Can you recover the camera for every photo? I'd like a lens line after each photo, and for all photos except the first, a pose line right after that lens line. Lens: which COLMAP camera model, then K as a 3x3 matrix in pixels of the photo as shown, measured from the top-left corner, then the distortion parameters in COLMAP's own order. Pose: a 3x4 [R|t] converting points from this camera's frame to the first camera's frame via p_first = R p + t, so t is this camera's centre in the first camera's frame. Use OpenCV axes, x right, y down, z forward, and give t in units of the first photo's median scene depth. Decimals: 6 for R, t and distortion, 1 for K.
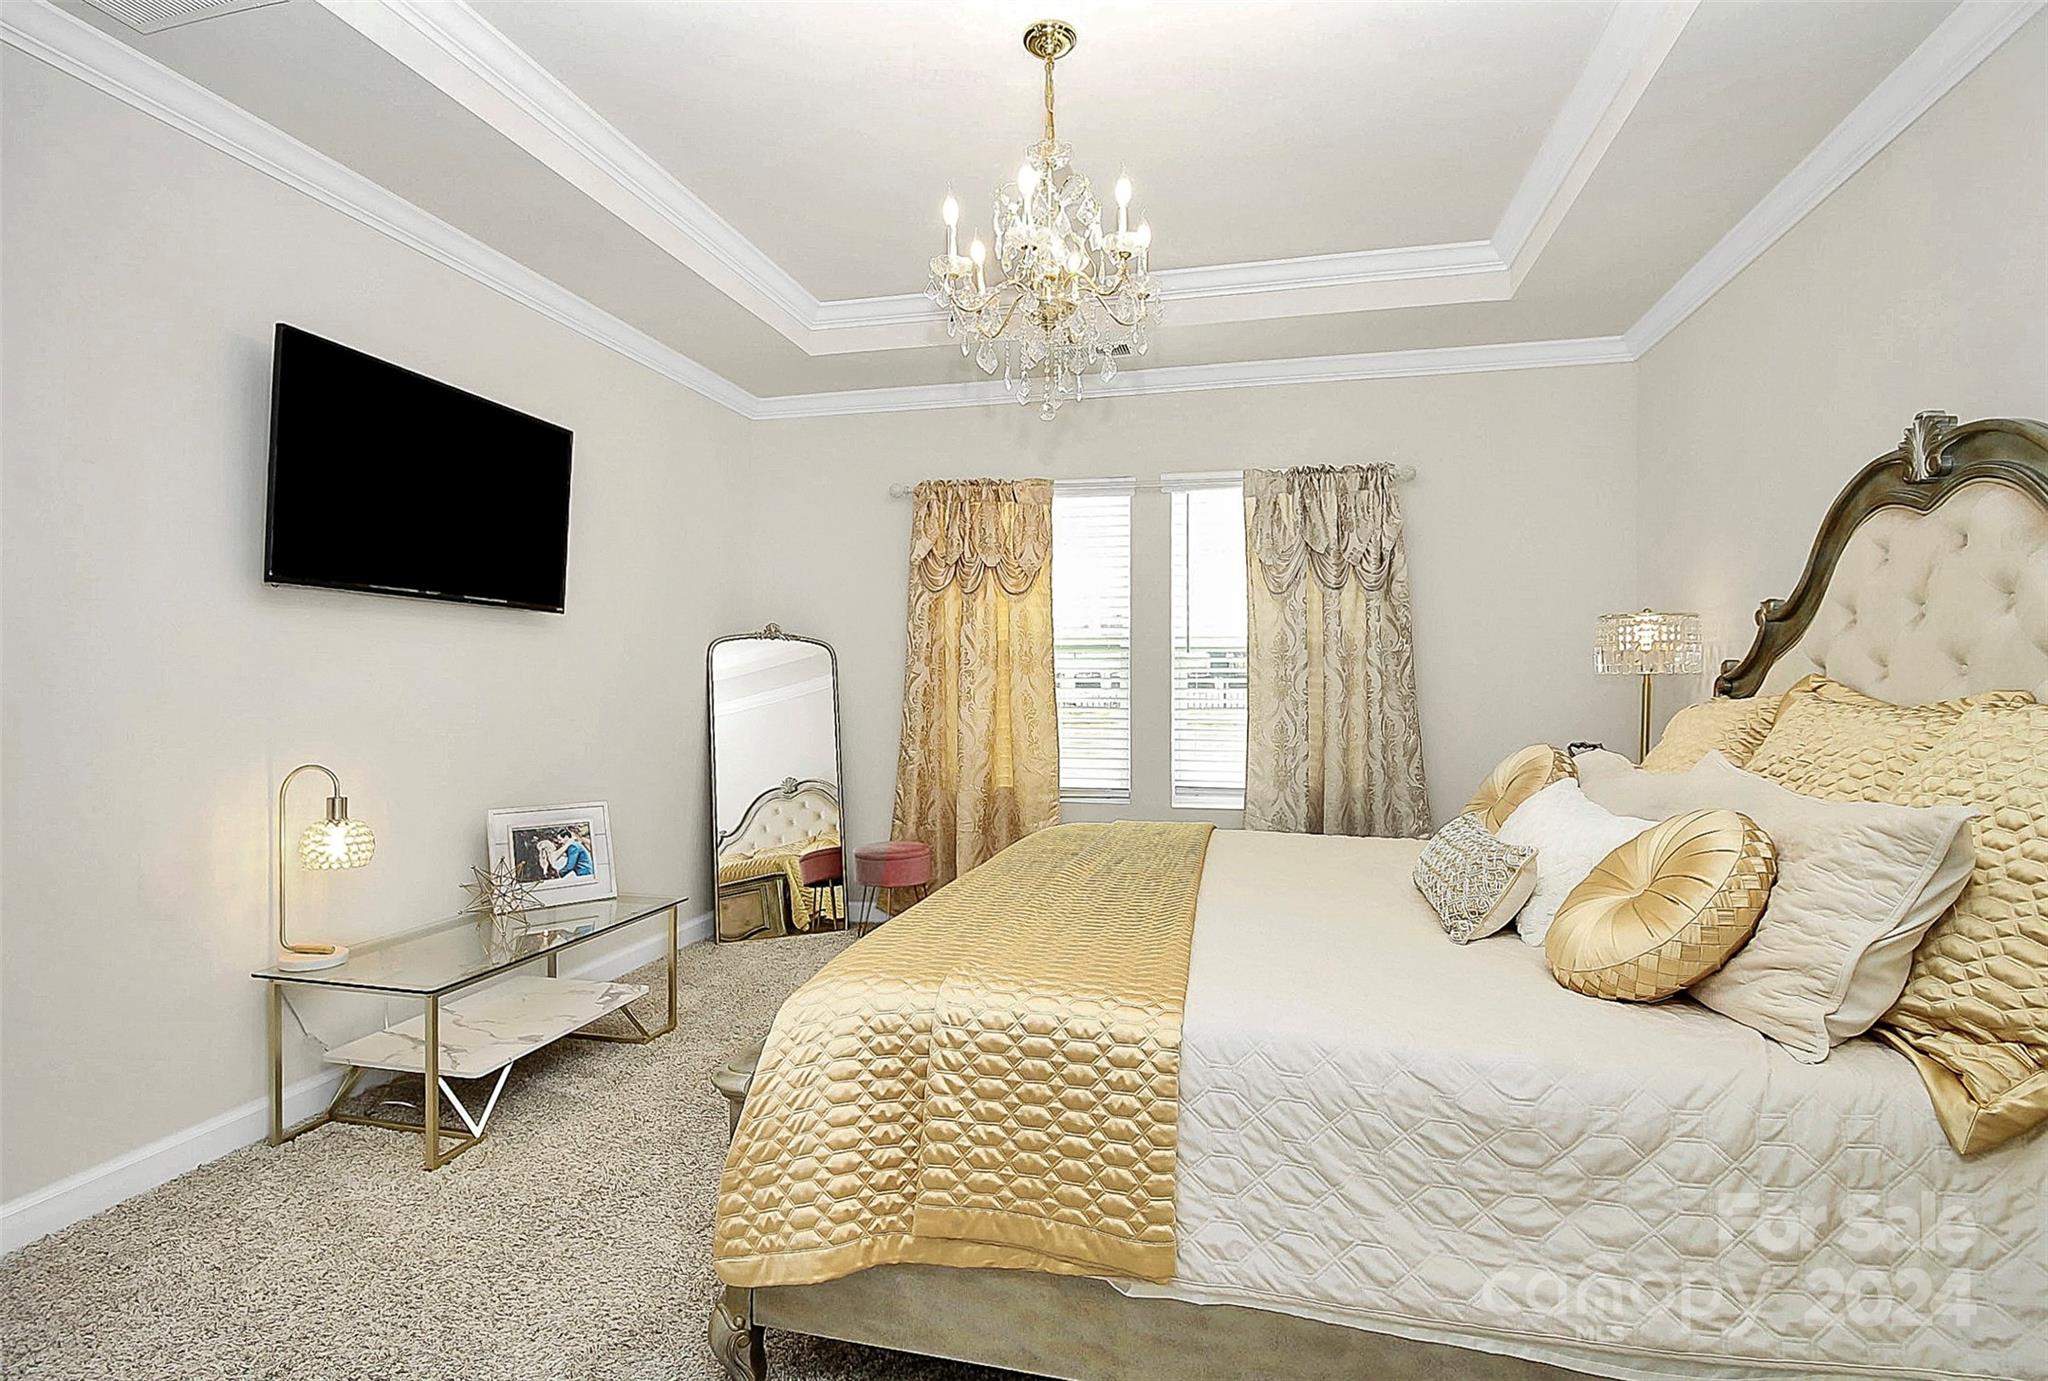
lens RADIAL K [[1007.1, 0, 1026.1], [0, 1007.1, 679.2], [0, 0, 1]] dist [0.001374, -0.000253]
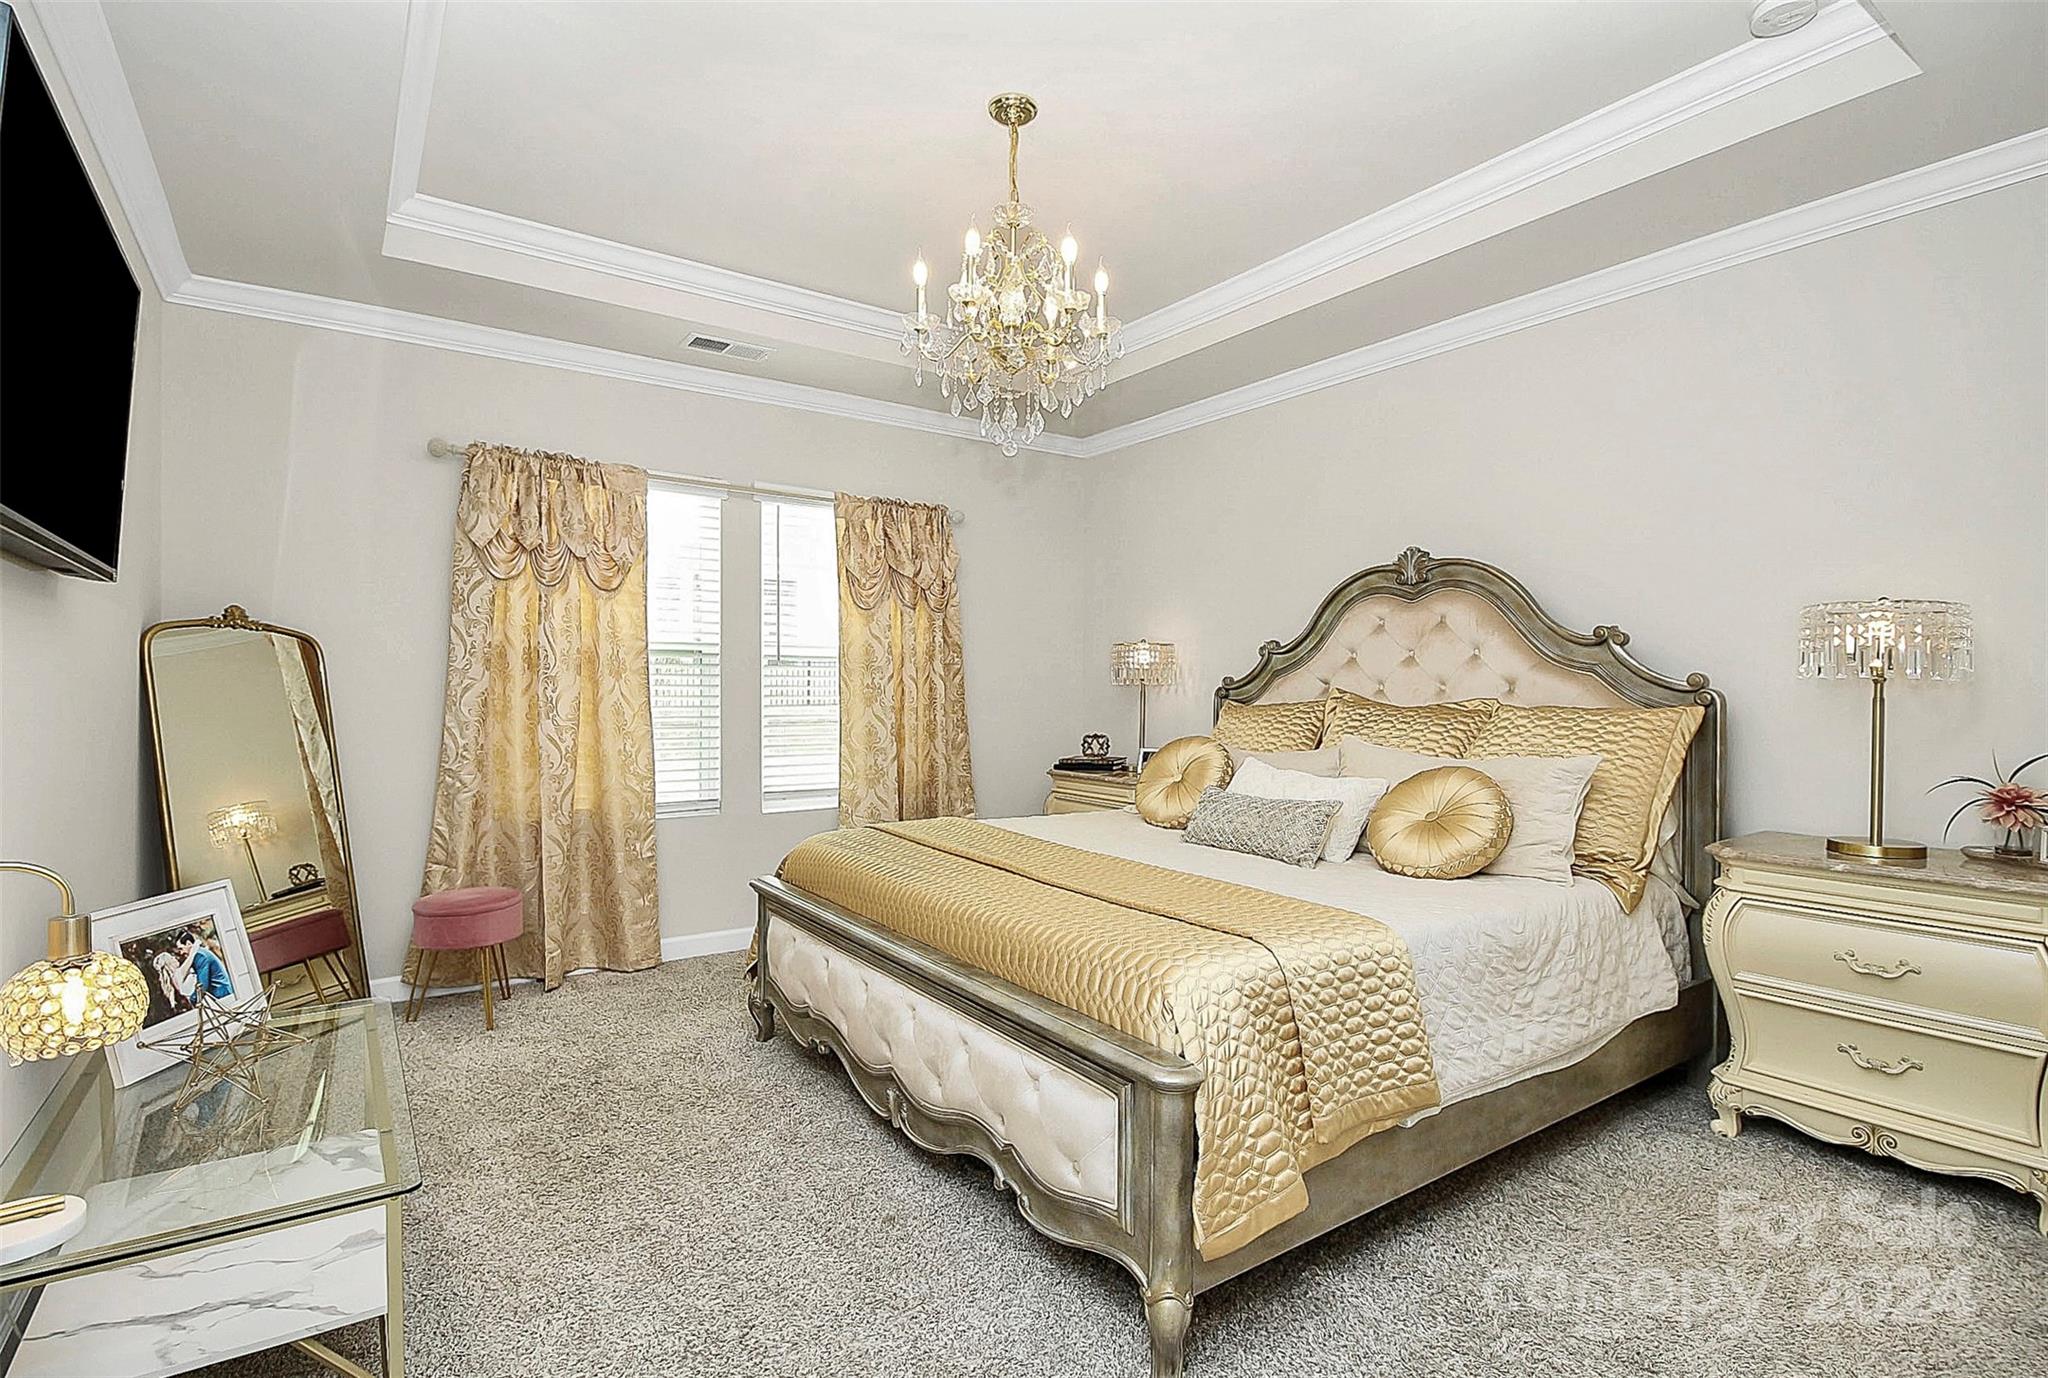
lens RADIAL K [[974.6, 0, 1020.8], [0, 974.6, 677.0], [0, 0, 1]] dist [-0.003833, -0.000521]
pose [[0.663808, 0.008035, 0.747860, -0.436333], [-0.006215, 0.999967, -0.005227, -0.006366], [-0.747877, -0.001178, 0.663836, 0.164816]]
